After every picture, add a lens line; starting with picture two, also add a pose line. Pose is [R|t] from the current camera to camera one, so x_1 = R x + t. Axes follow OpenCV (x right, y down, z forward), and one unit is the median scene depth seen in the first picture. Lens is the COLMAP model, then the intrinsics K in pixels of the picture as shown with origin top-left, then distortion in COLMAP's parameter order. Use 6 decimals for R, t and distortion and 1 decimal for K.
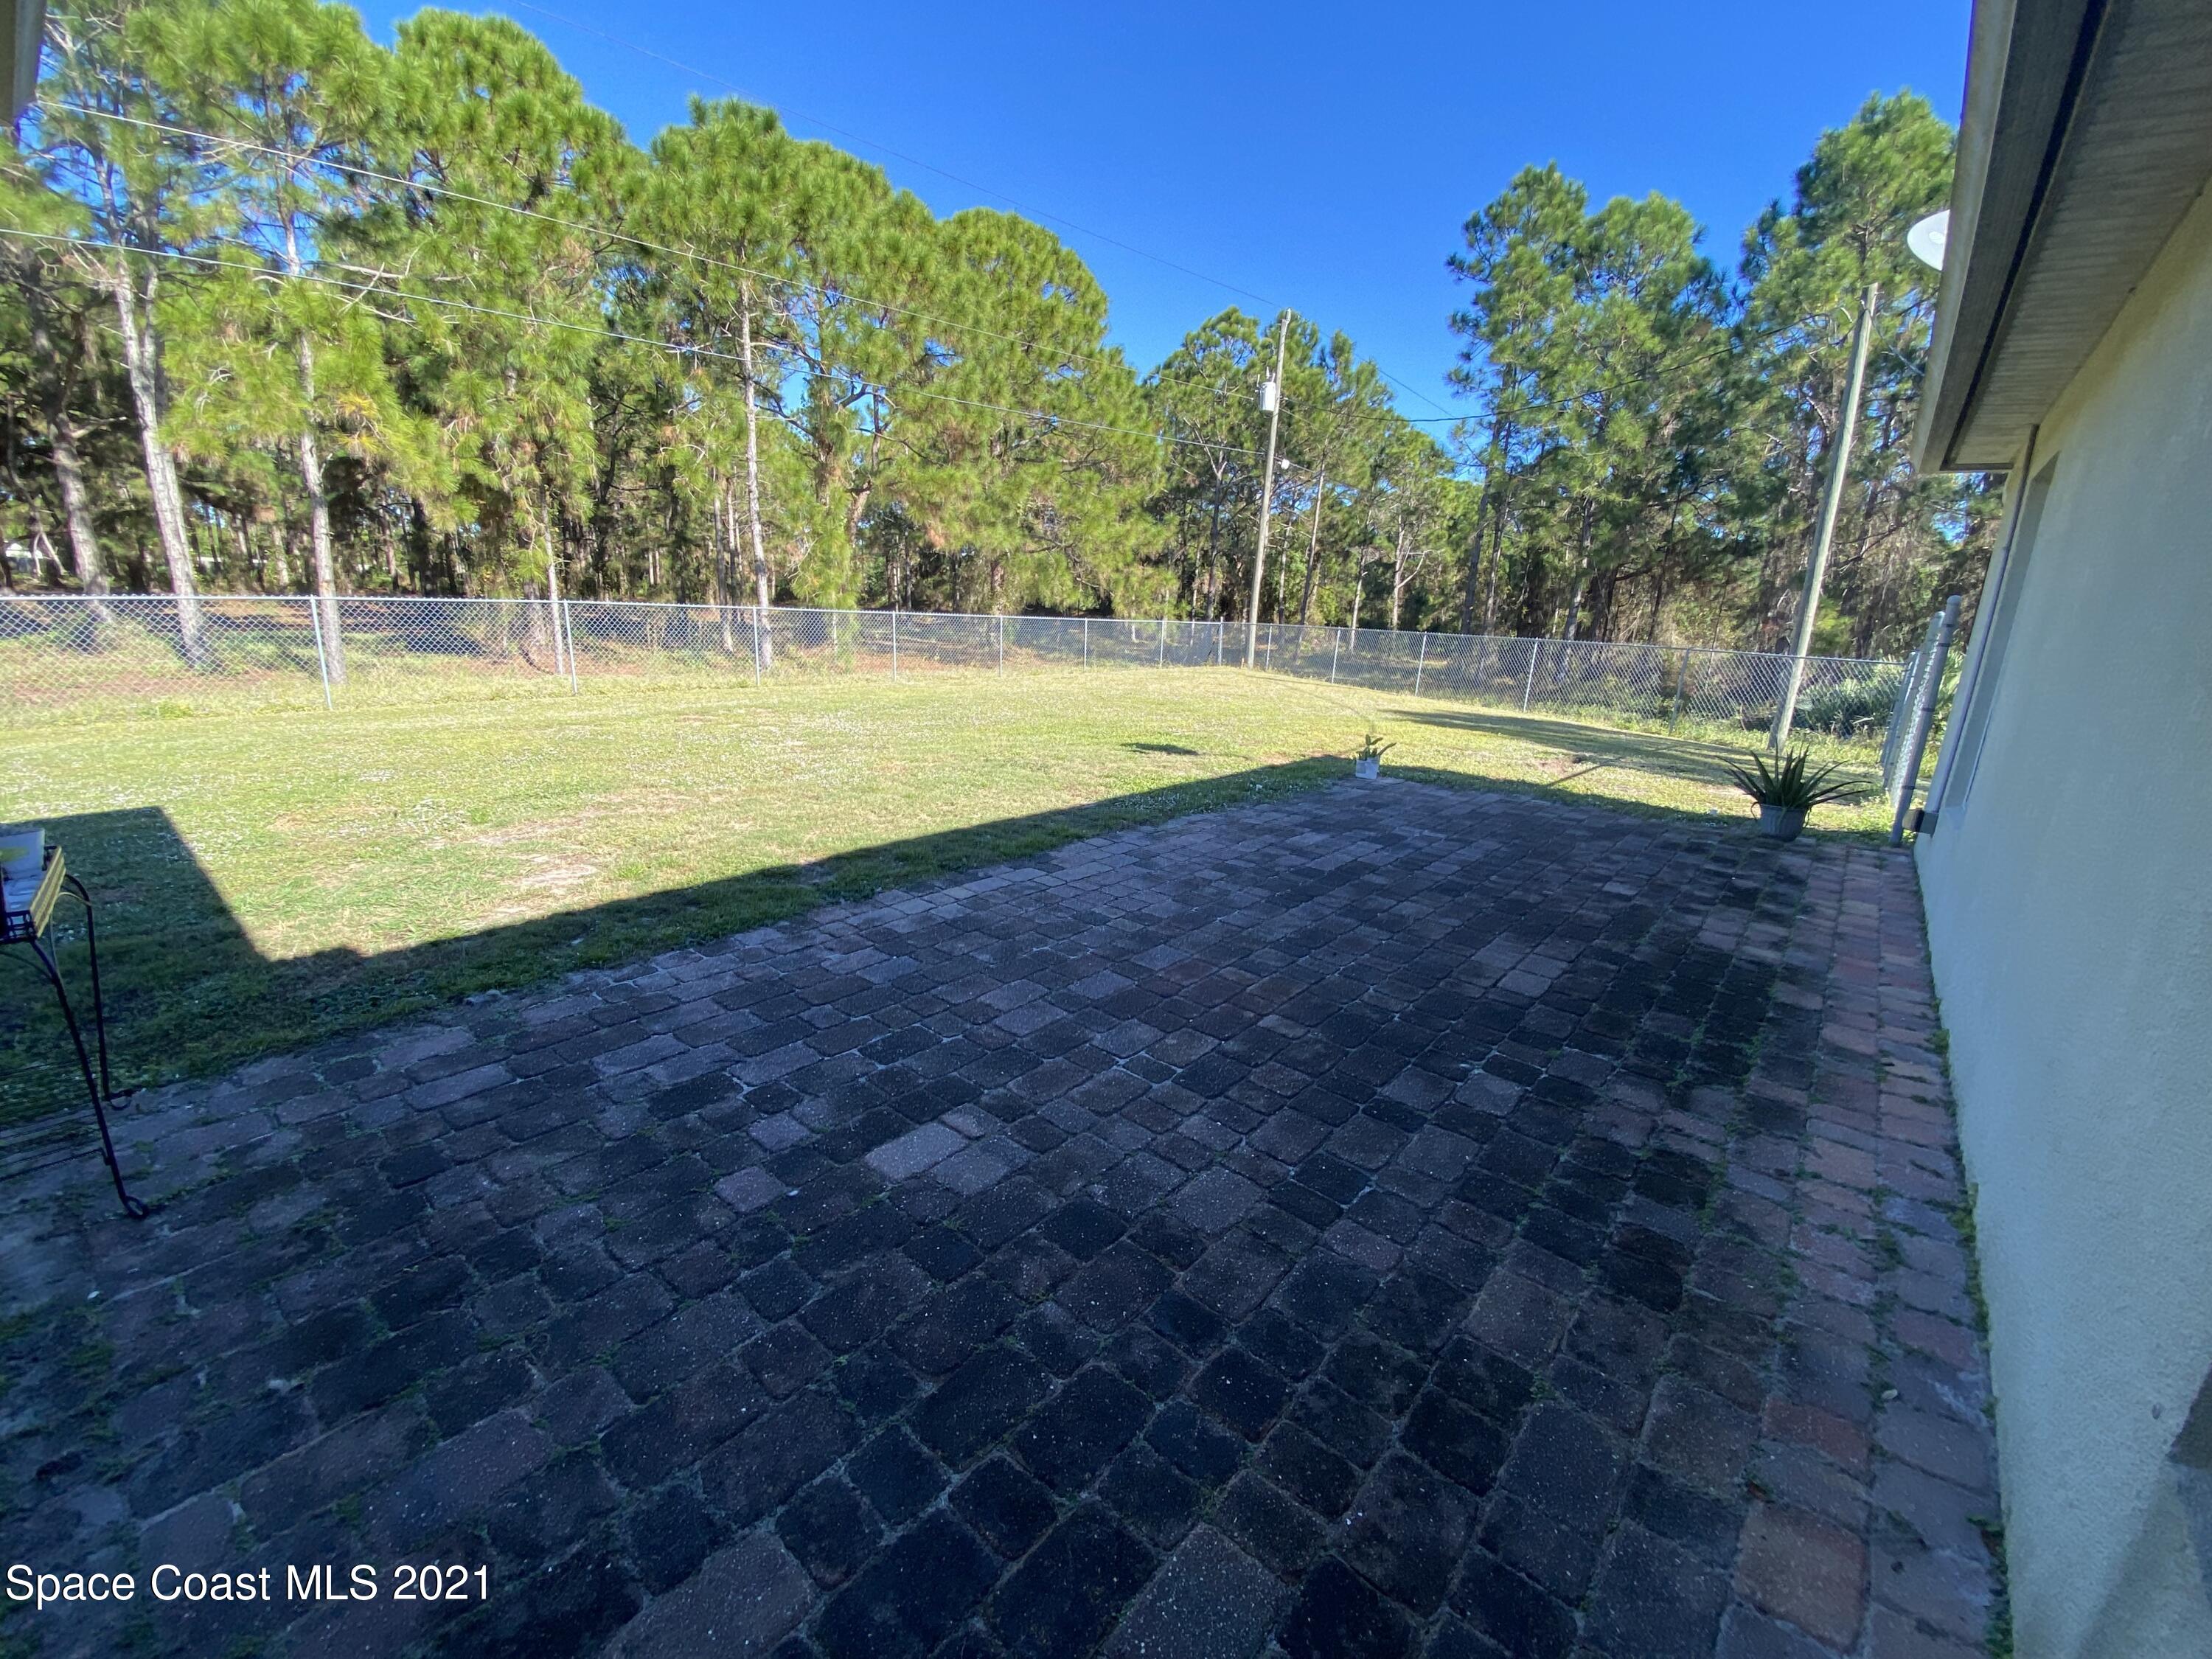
lens RADIAL K [[888.1, 0, 1119.4], [0, 888.1, 830.6], [0, 0, 1]] dist [0.008296, -0.013392]
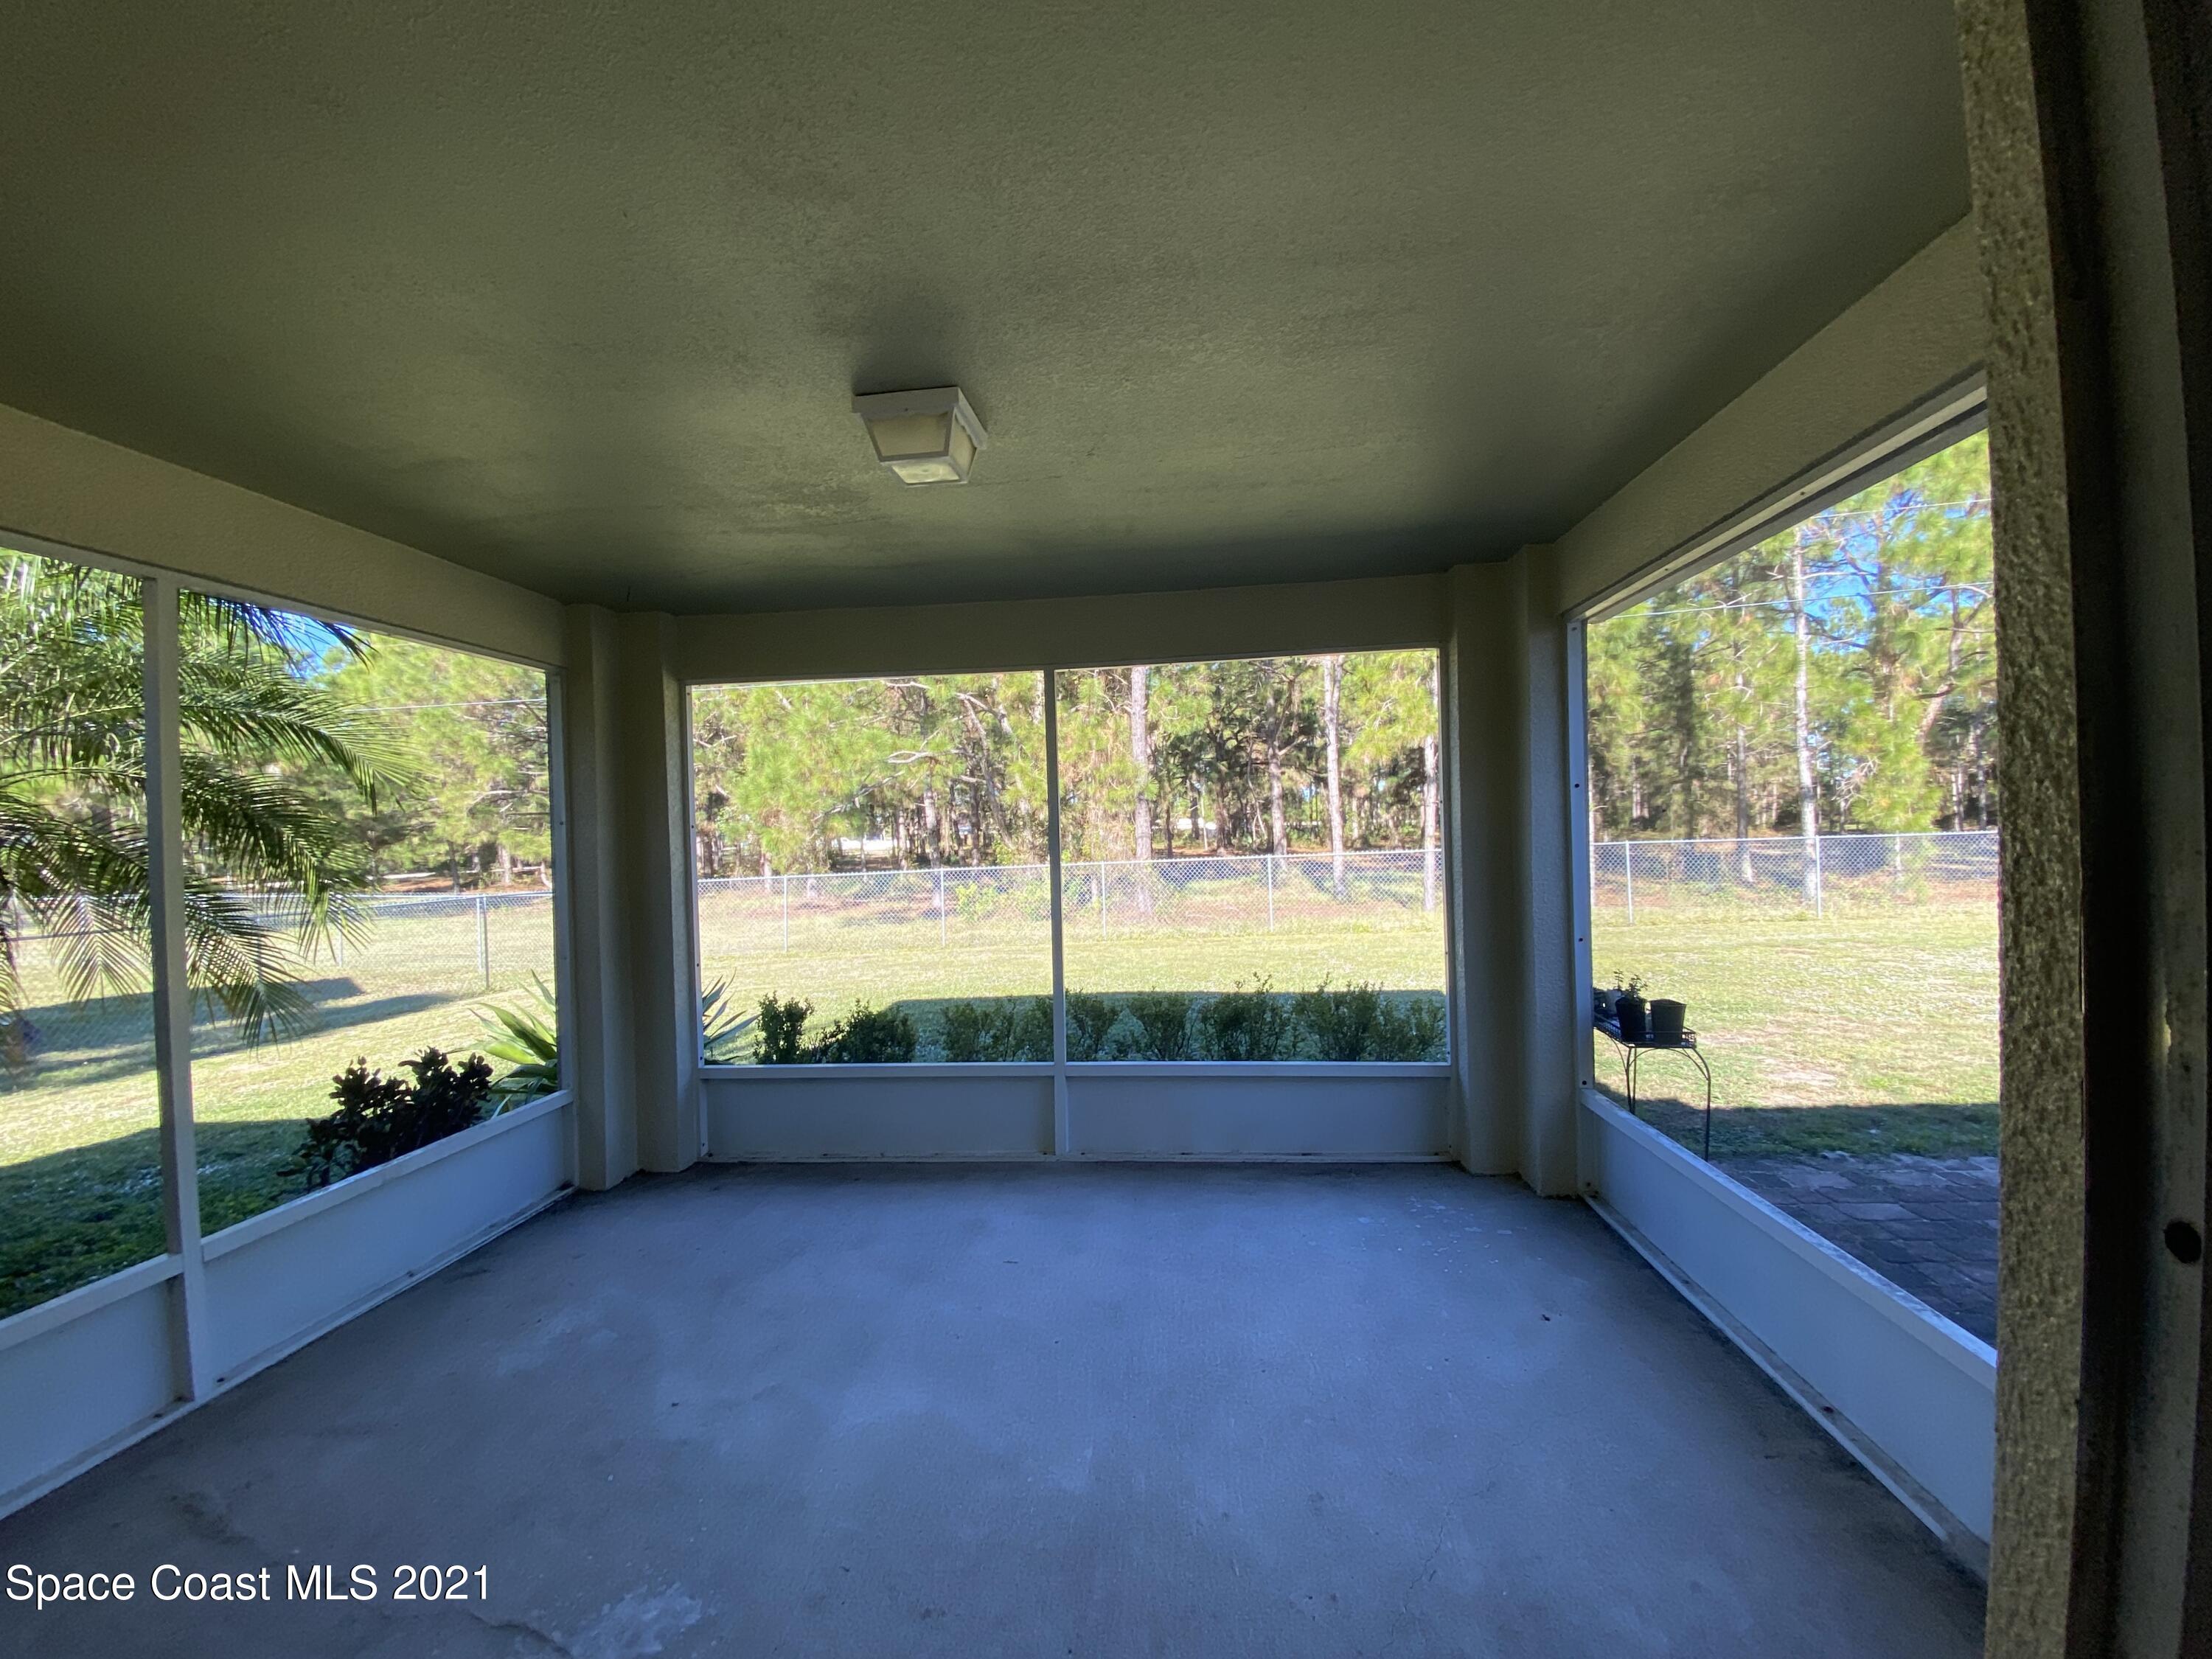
lens RADIAL K [[900.9, 0, 1103.3], [0, 900.9, 834.6], [0, 0, 1]] dist [0.024019, -0.021067]
pose [[0.560749, -0.062127, -0.825652, -0.036834], [-0.145424, 0.974290, -0.172077, 0.021938], [0.815115, 0.216561, 0.537297, -0.131311]]
